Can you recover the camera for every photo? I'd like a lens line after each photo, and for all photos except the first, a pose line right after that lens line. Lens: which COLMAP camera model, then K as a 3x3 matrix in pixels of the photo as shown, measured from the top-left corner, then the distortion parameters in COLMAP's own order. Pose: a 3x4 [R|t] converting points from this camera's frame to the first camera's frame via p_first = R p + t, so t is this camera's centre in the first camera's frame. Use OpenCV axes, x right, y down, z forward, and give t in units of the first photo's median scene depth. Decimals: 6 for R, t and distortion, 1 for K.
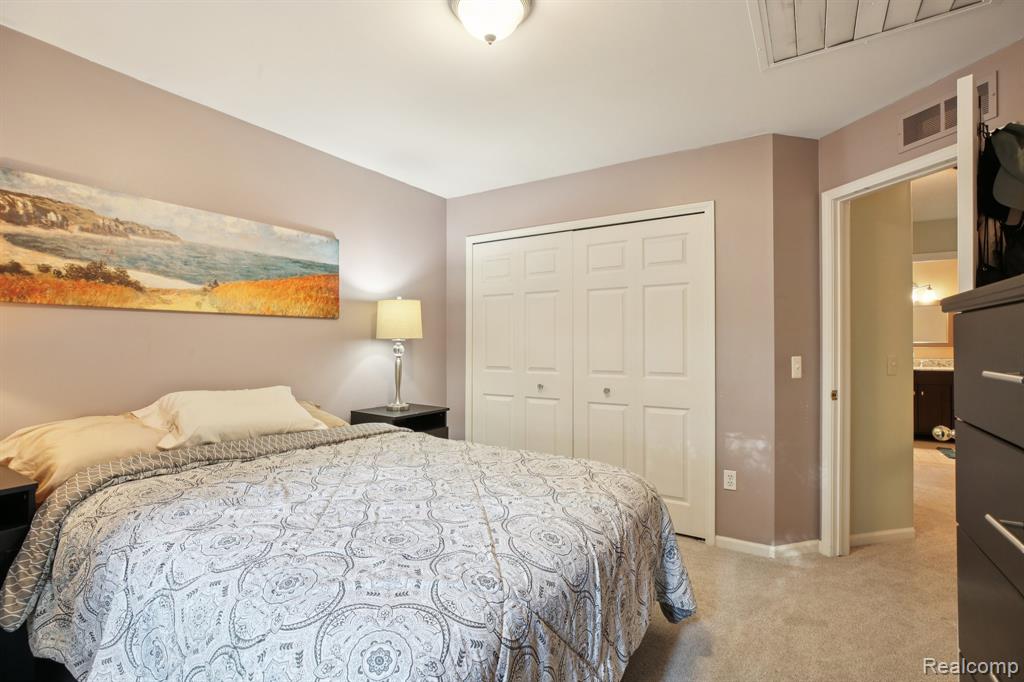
lens RADIAL K [[465.8, 0, 513.8], [0, 465.8, 340.0], [0, 0, 1]] dist [-0.034227, 0.009303]
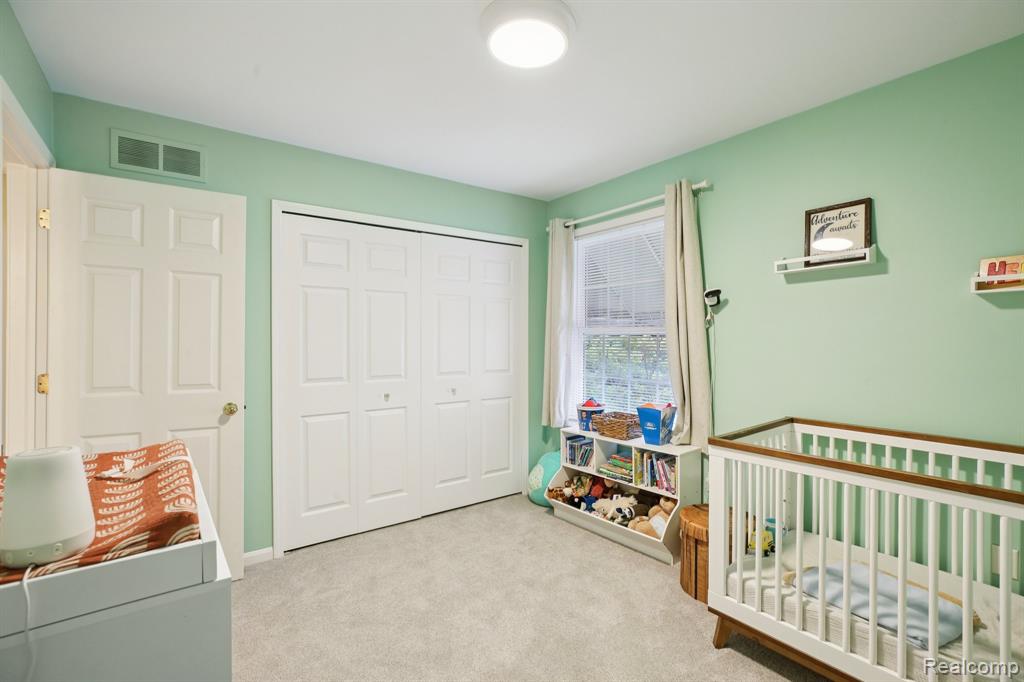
lens RADIAL K [[465.8, 0, 513.8], [0, 465.8, 340.0], [0, 0, 1]] dist [-0.034227, 0.009303]
pose [[0.343722, -0.001115, 0.939071, -0.704078], [0.009939, 0.999948, -0.002450, -0.003697], [-0.939019, 0.010176, 0.343715, 0.467612]]
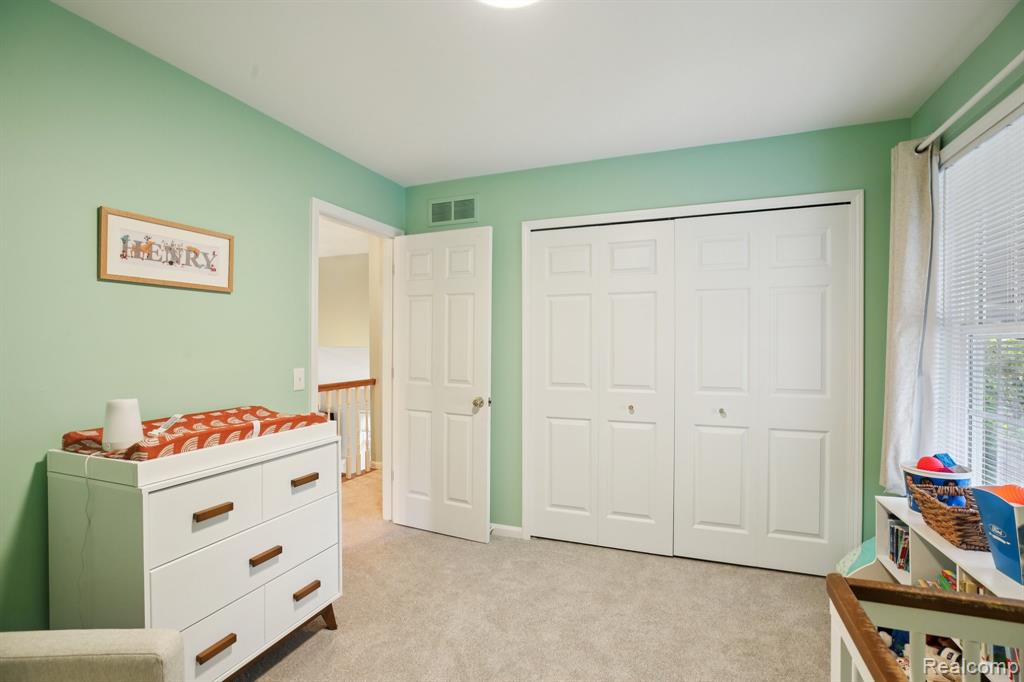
lens RADIAL K [[472.0, 0, 512.5], [0, 472.0, 343.6], [0, 0, 1]] dist [-0.061539, 0.022824]
pose [[0.979478, 0.001755, 0.201543, -0.313400], [0.000944, 0.999911, -0.013297, -0.002095], [-0.201548, 0.013214, 0.979389, 0.240460]]
